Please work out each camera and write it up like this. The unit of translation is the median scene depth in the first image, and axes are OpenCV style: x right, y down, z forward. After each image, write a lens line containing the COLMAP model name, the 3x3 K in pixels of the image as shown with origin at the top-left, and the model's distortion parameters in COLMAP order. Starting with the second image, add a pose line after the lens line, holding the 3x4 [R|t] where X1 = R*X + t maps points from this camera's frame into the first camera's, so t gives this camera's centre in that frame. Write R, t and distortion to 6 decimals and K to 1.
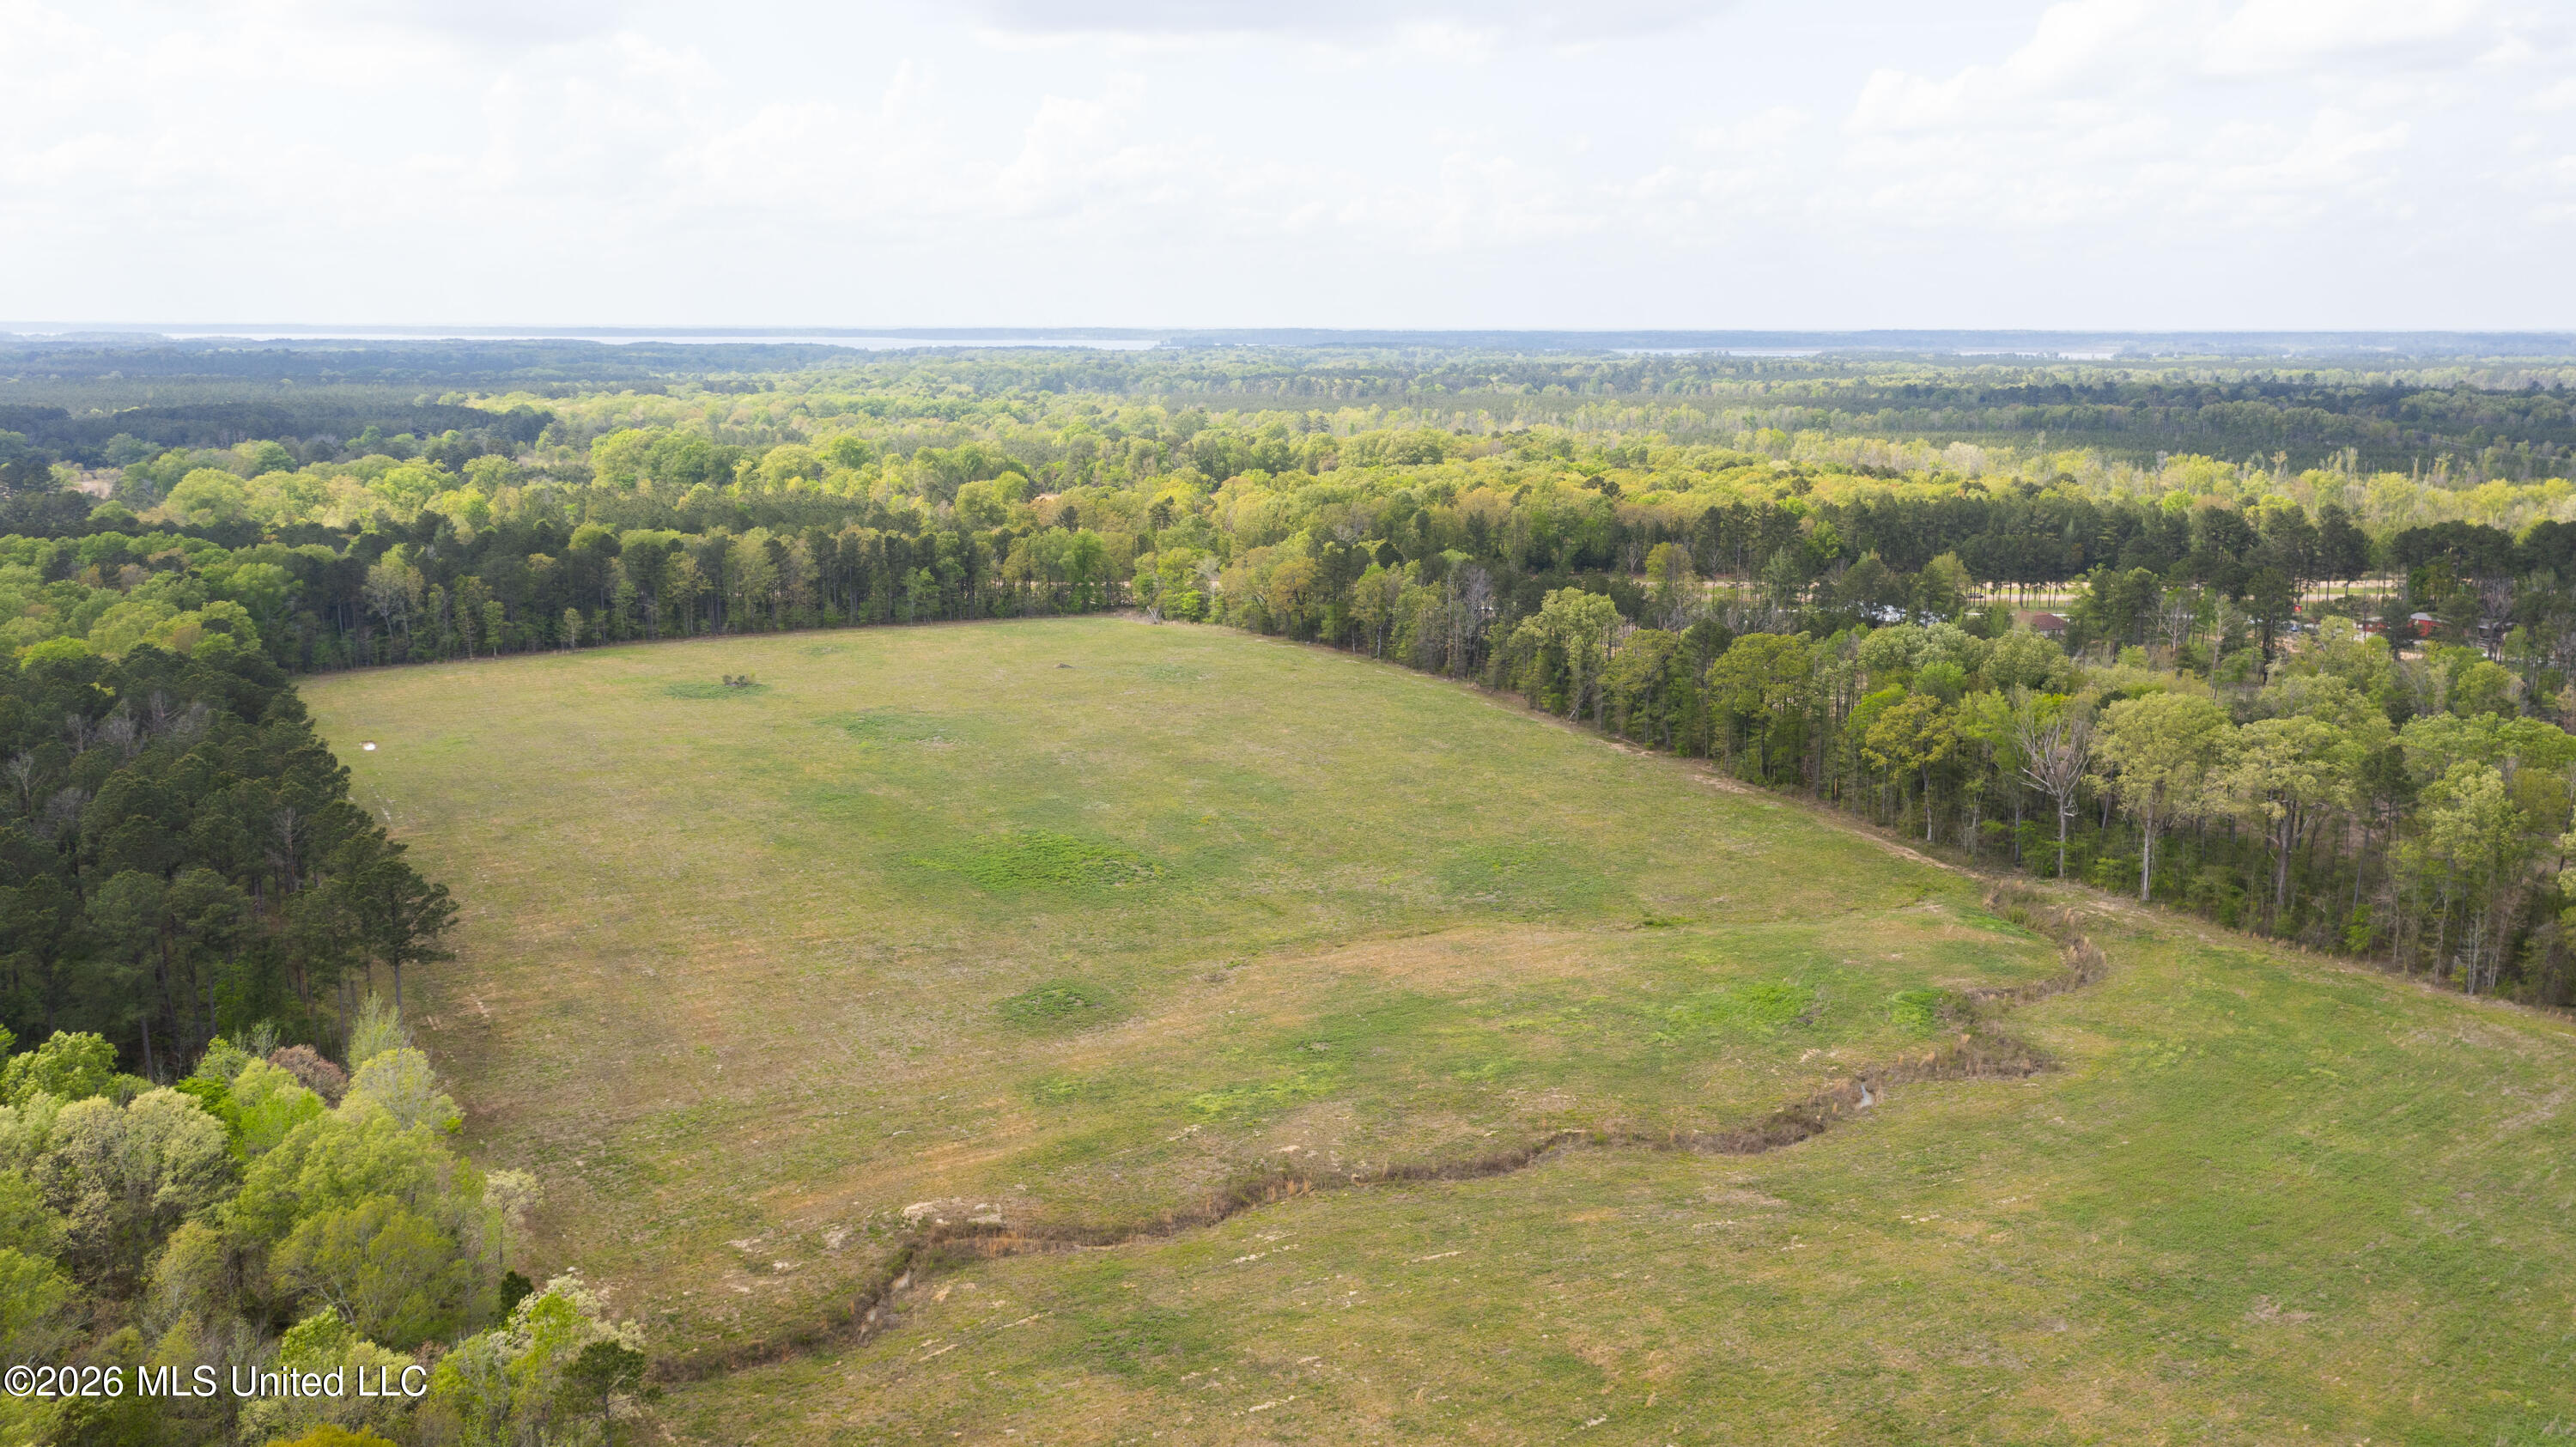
lens RADIAL K [[2096.5, 0, 1285.3], [0, 2096.5, 705.2], [0, 0, 1]] dist [0.003390, 0.021074]
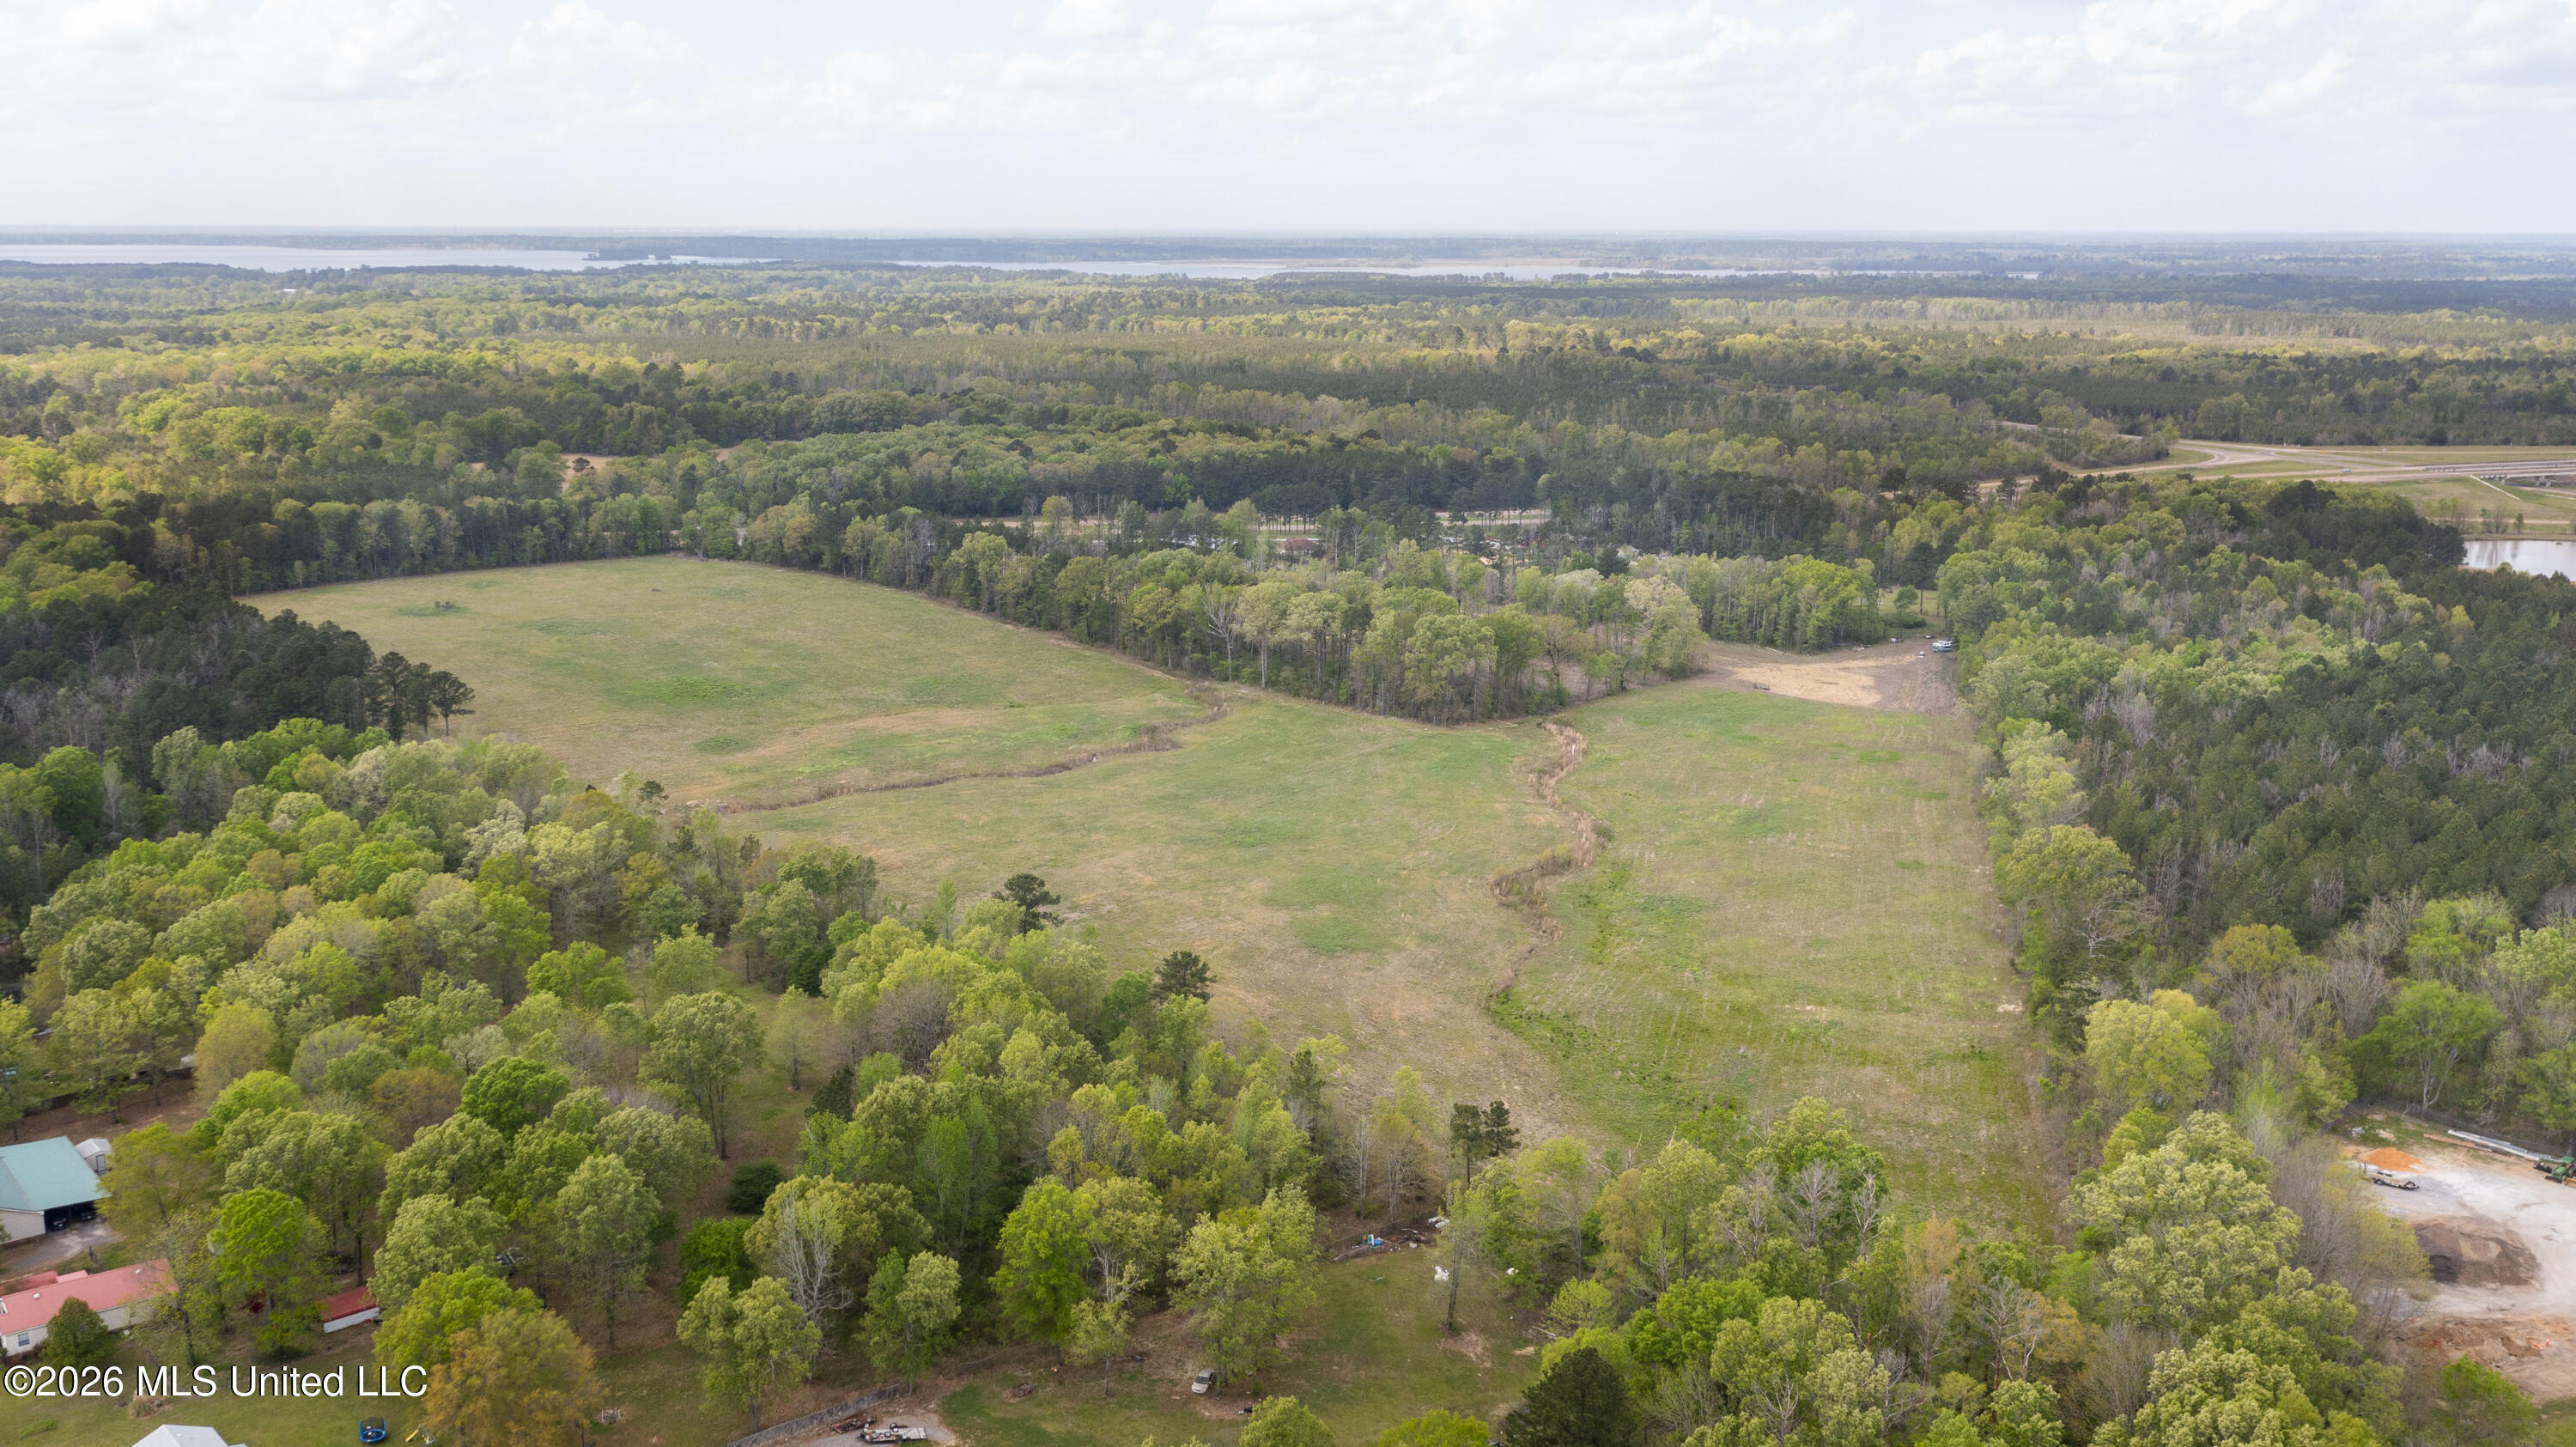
lens RADIAL K [[2287.7, 0, 1158.4], [0, 2287.7, 792.1], [0, 0, 1]] dist [0.002228, 0.011097]
pose [[0.983095, -0.044075, 0.177715, -0.048415], [0.032503, 0.997189, 0.067509, 0.027861], [-0.180191, -0.060591, 0.981764, -0.721808]]
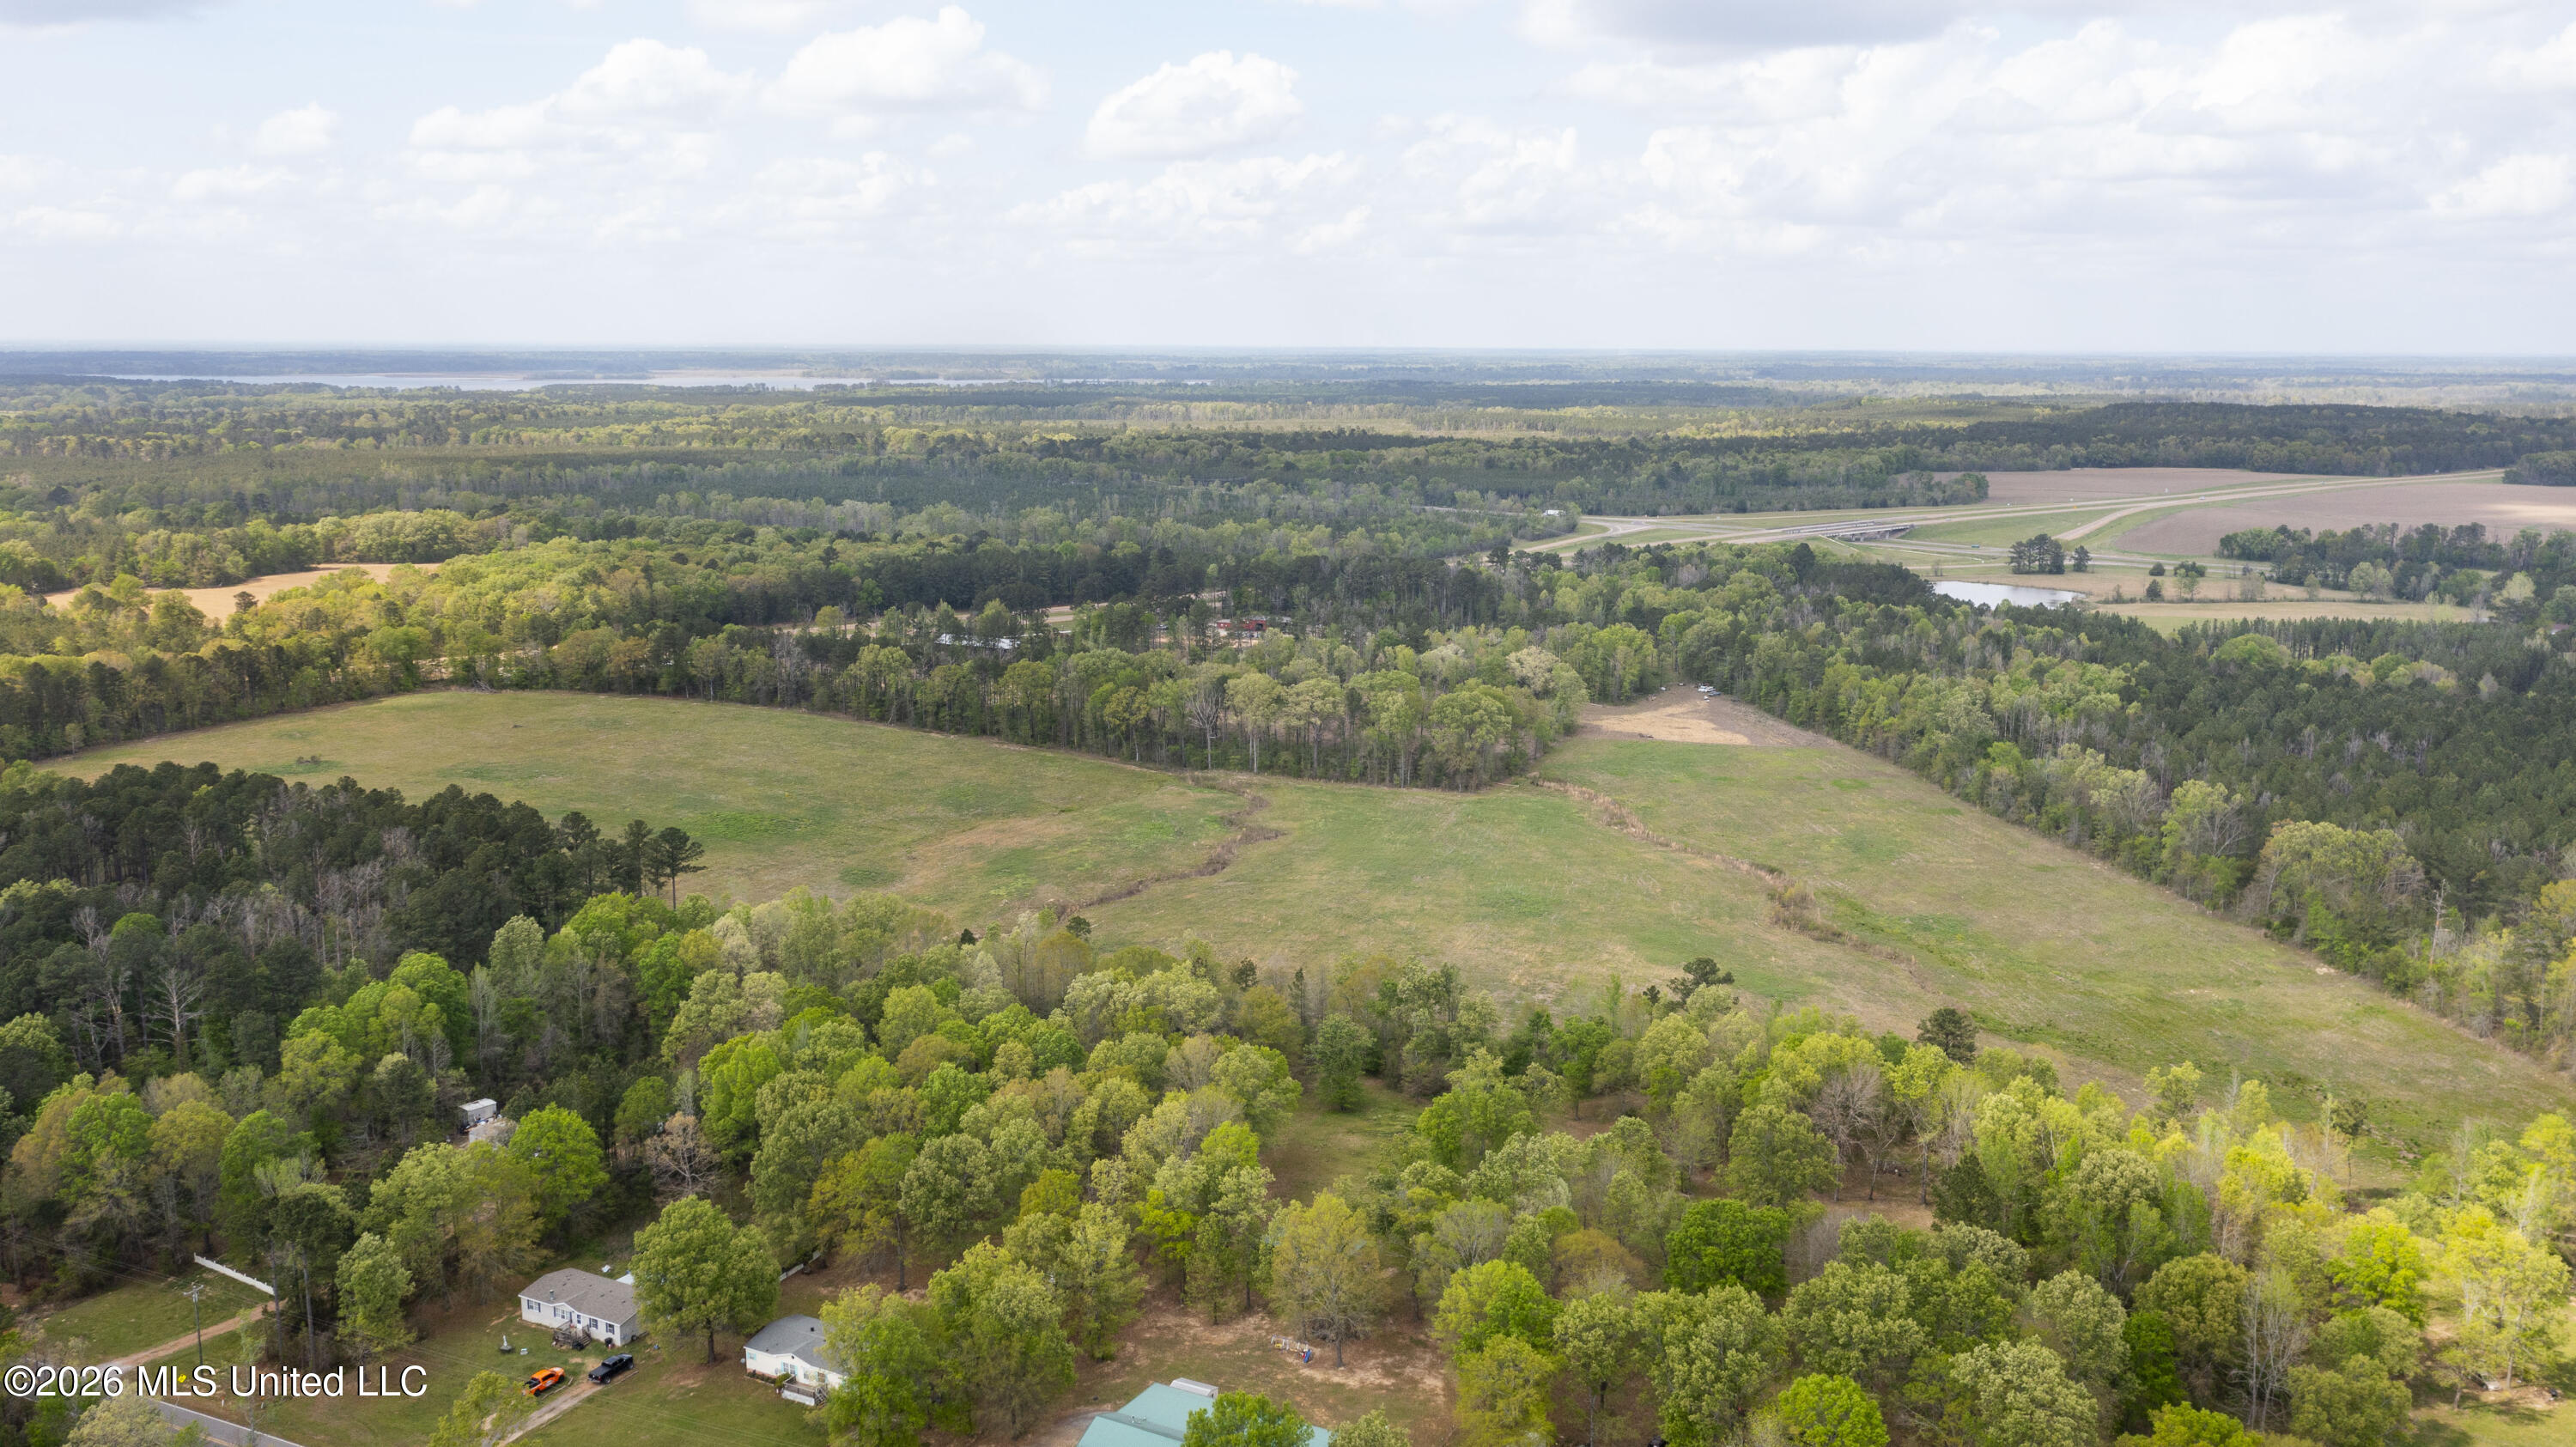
lens RADIAL K [[2070.8, 0, 1280.7], [0, 2070.8, 717.3], [0, 0, 1]] dist [0.003115, 0.017971]
pose [[0.815480, -0.102640, 0.569612, -0.494317], [0.101367, 0.994267, 0.034038, -0.020121], [-0.569840, 0.029983, 0.821209, -0.478905]]
